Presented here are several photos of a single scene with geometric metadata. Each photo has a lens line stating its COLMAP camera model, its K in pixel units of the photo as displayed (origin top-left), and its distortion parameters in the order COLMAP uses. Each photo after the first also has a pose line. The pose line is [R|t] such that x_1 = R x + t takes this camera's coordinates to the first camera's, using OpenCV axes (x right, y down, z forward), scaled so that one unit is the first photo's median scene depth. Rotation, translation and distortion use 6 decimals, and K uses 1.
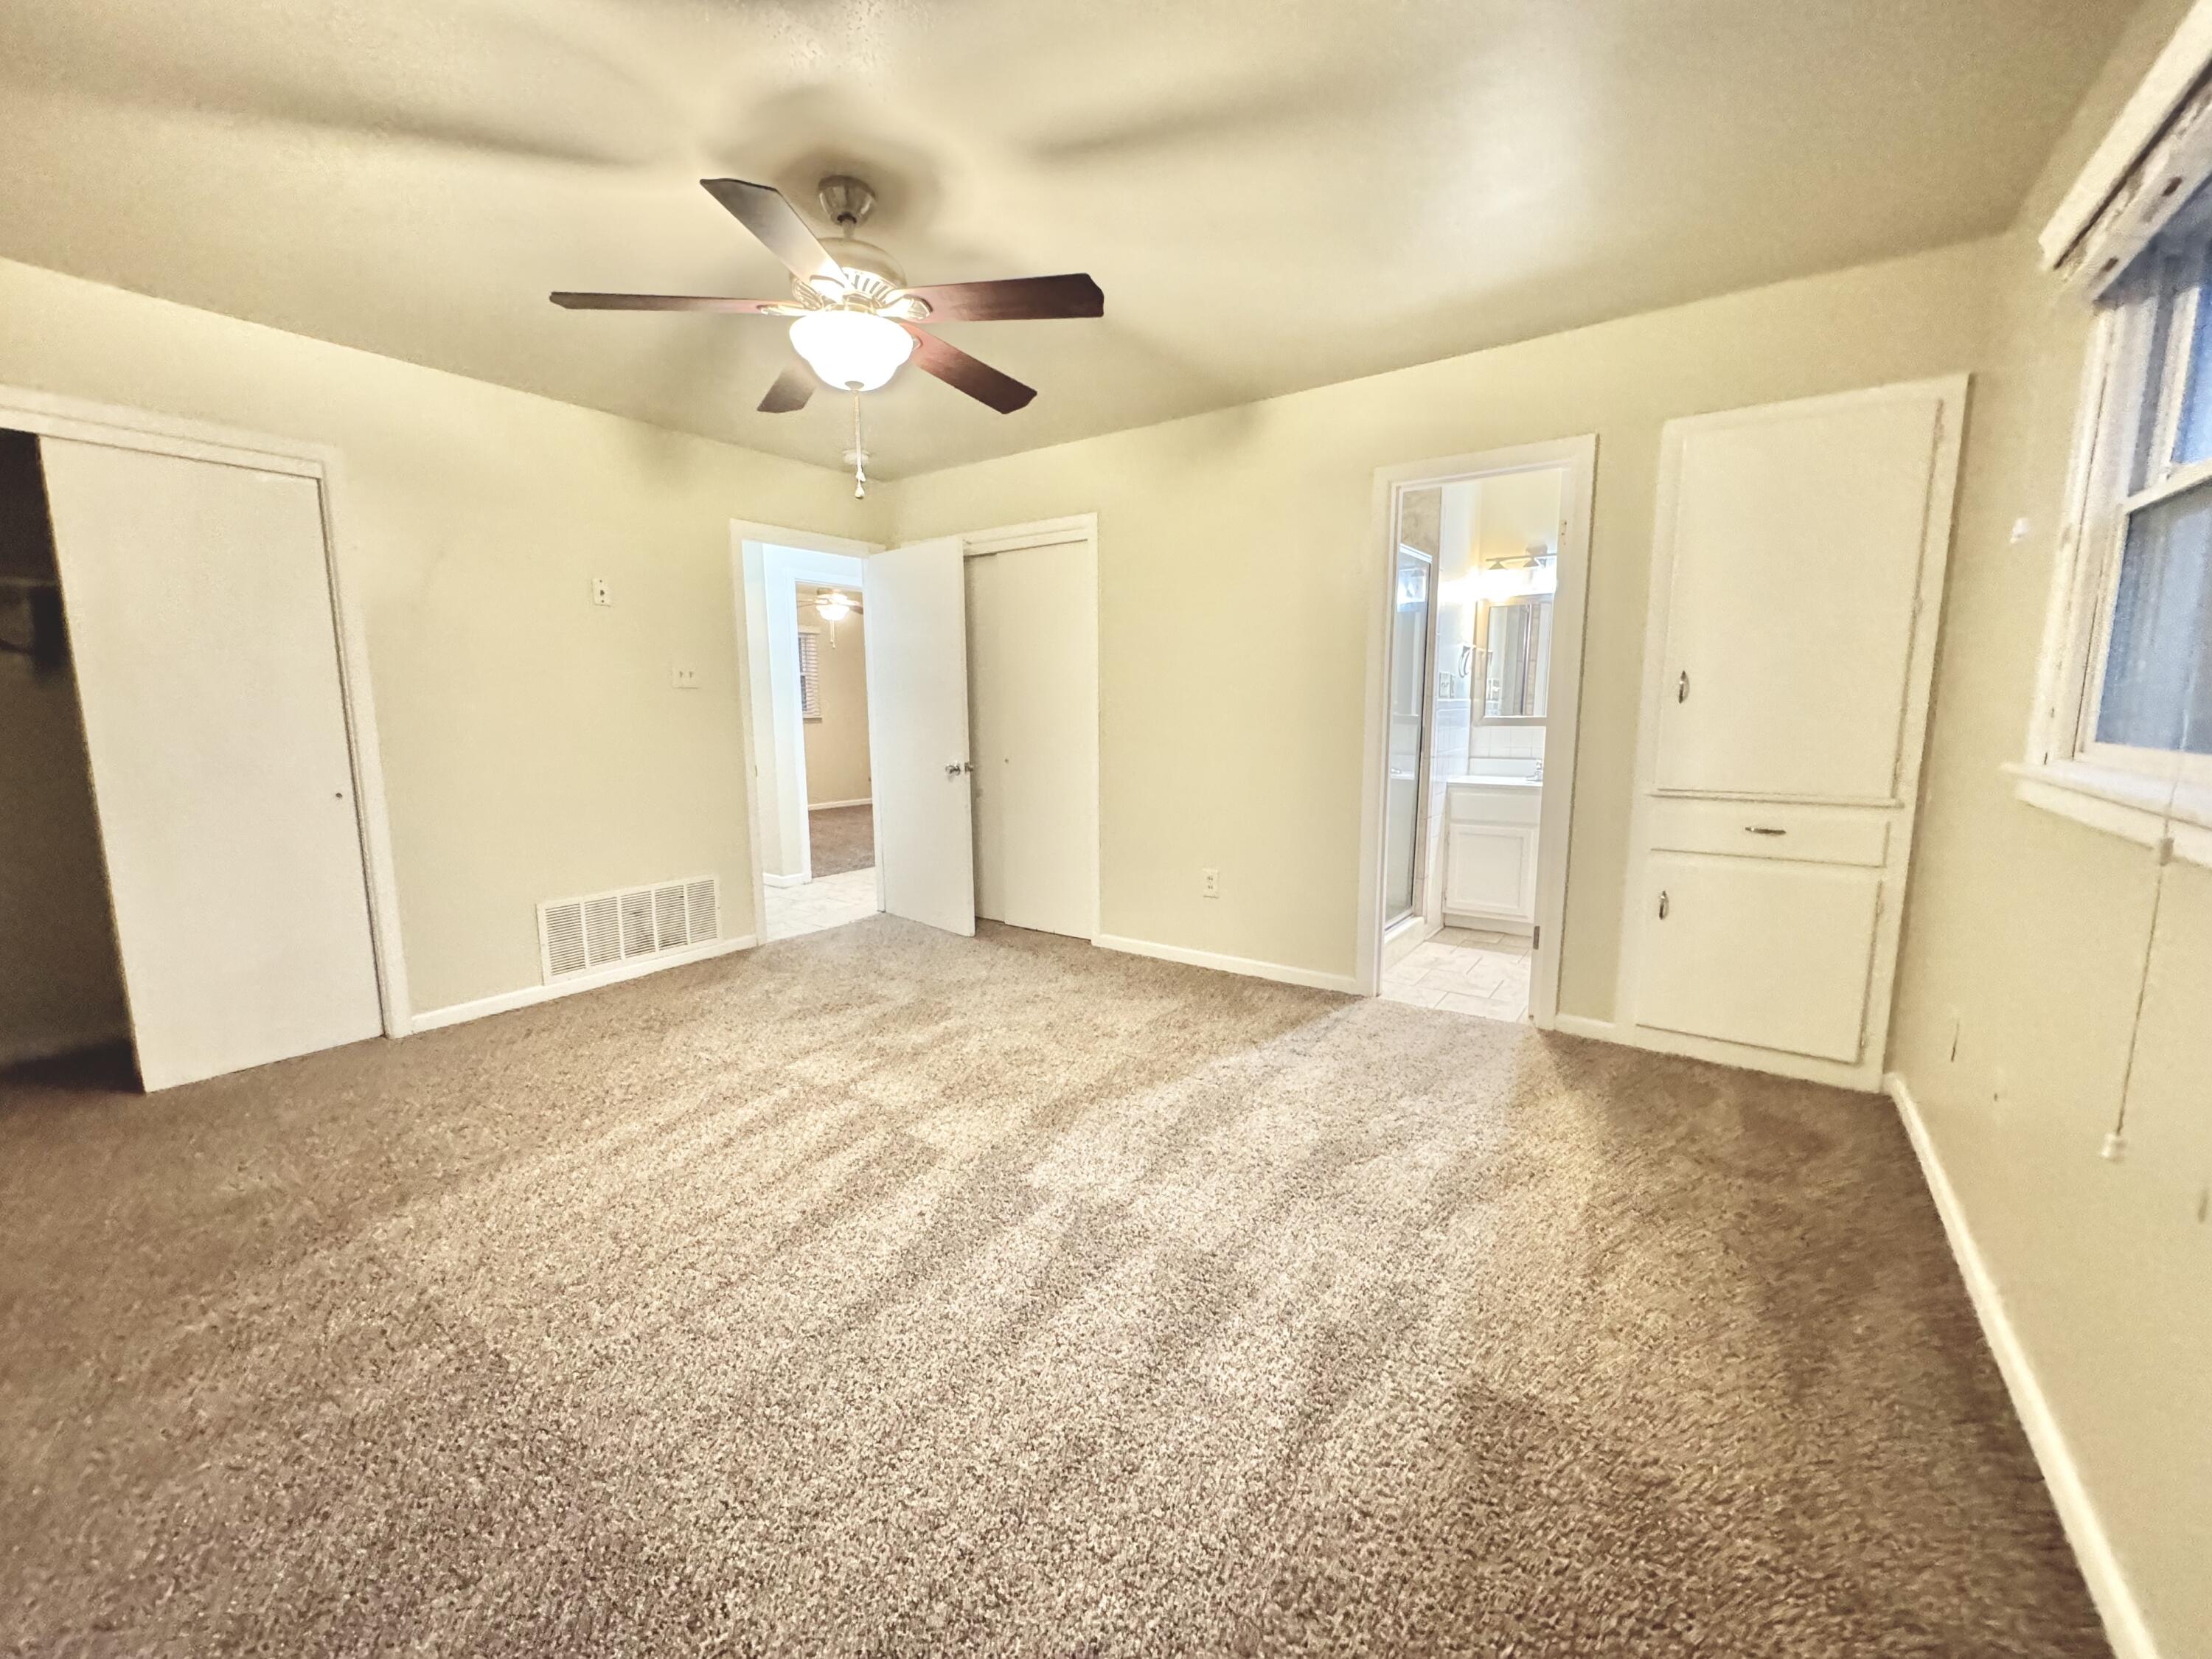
lens RADIAL K [[882.3, 0, 1108.4], [0, 882.3, 826.2], [0, 0, 1]] dist [0.000904, 0.000468]
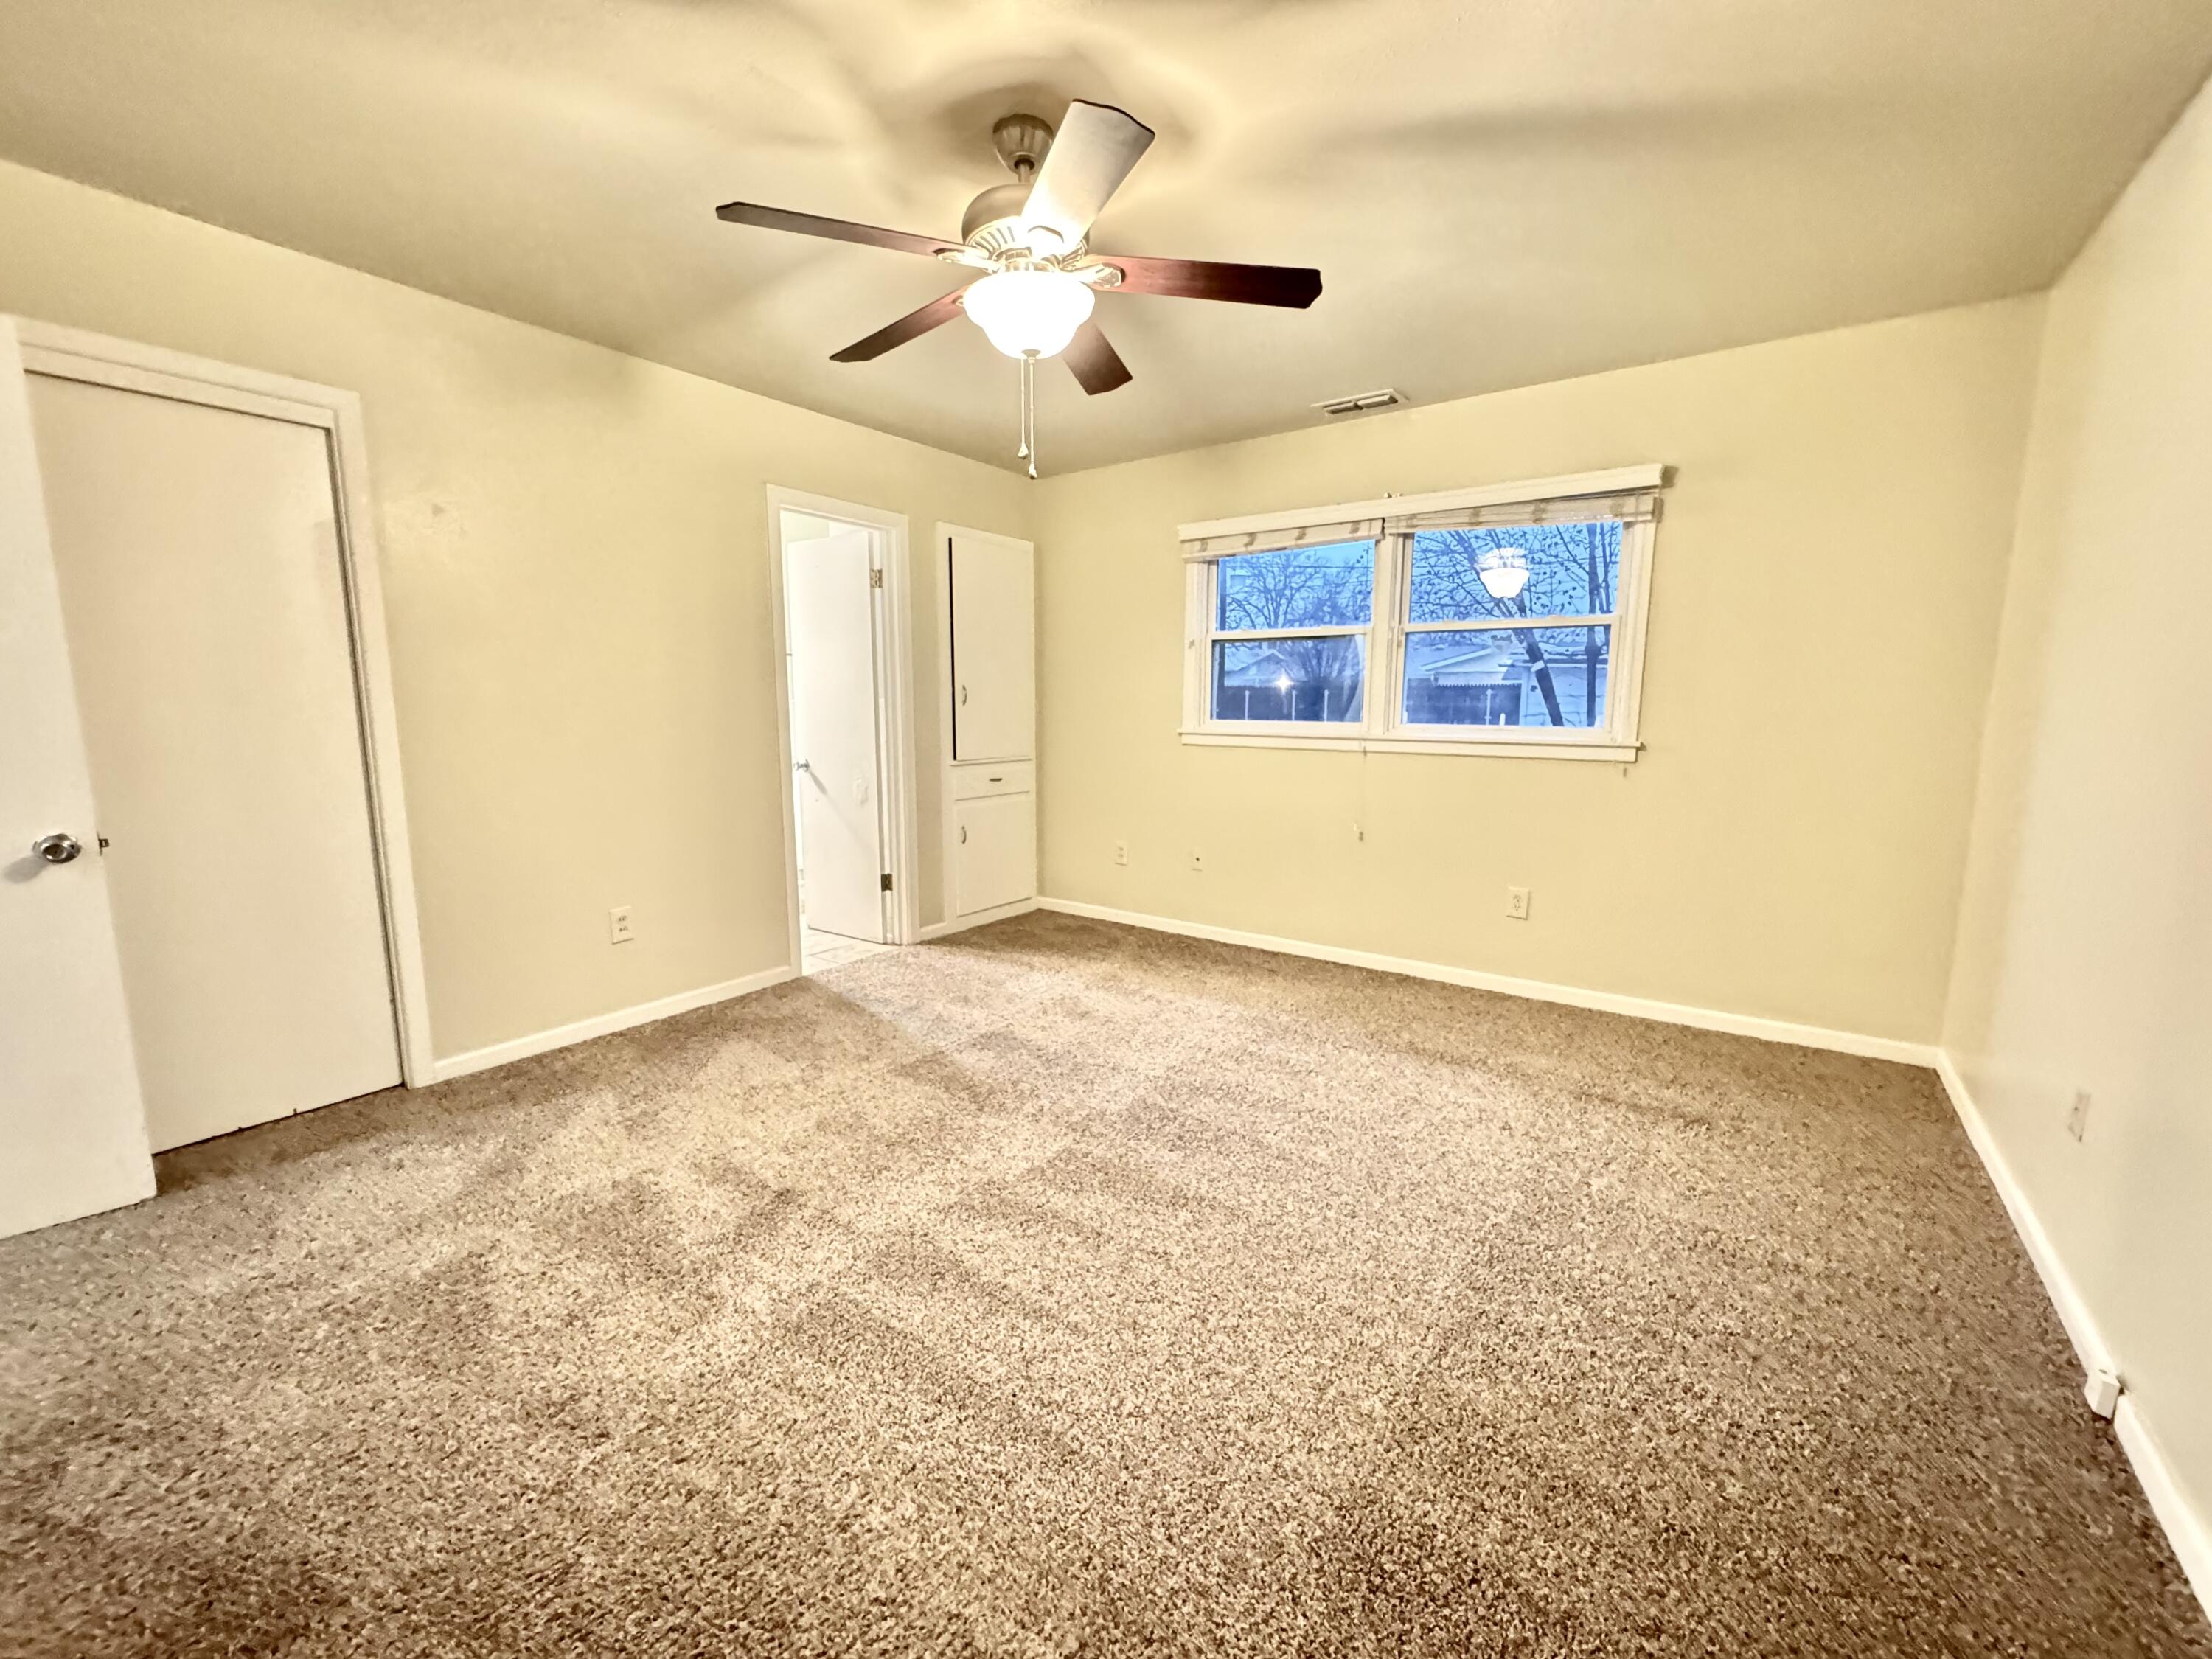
lens RADIAL K [[882.3, 0, 1108.4], [0, 882.3, 826.2], [0, 0, 1]] dist [0.000904, 0.000468]
pose [[0.012128, -0.134002, 0.990907, -0.832967], [0.139018, 0.981582, 0.131039, -0.086003], [-0.990216, 0.136164, 0.030534, 0.635940]]
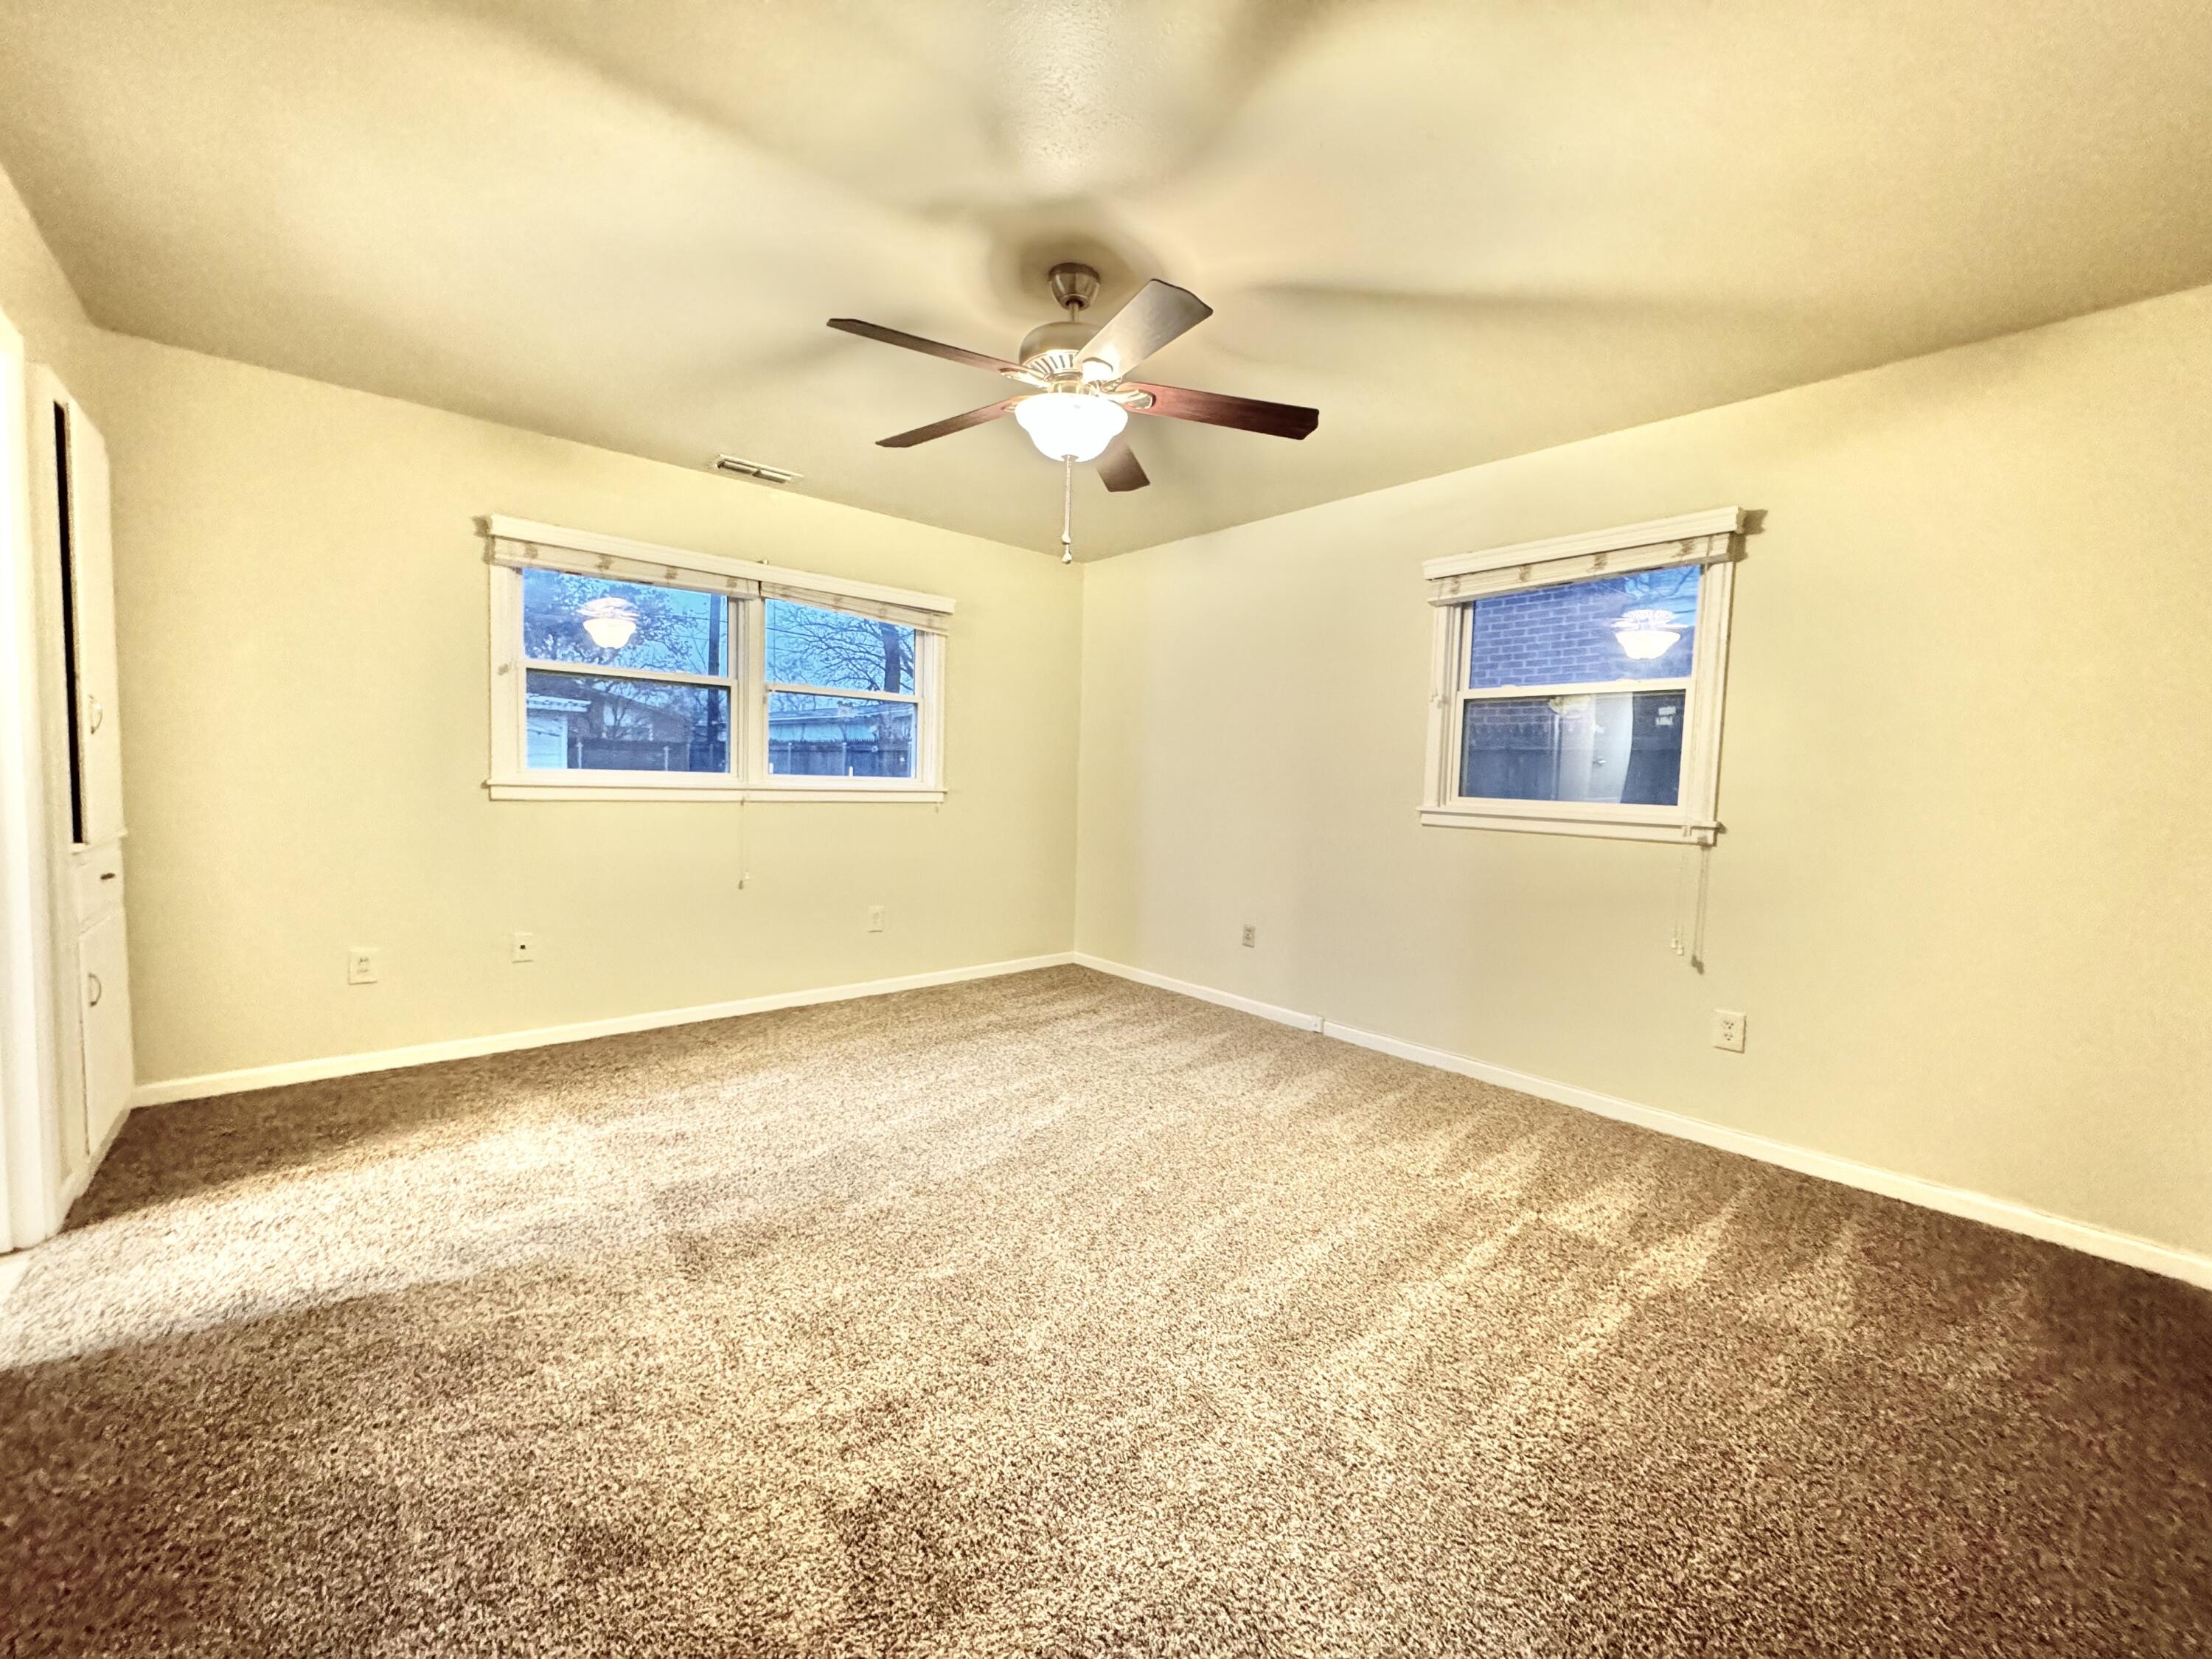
lens RADIAL K [[882.3, 0, 1108.4], [0, 882.3, 826.2], [0, 0, 1]] dist [0.000904, 0.000468]
pose [[-0.972563, -0.035773, 0.229873, -0.392585], [0.009899, 0.980848, 0.194522, -0.180702], [-0.232429, 0.191461, -0.953582, 1.382958]]
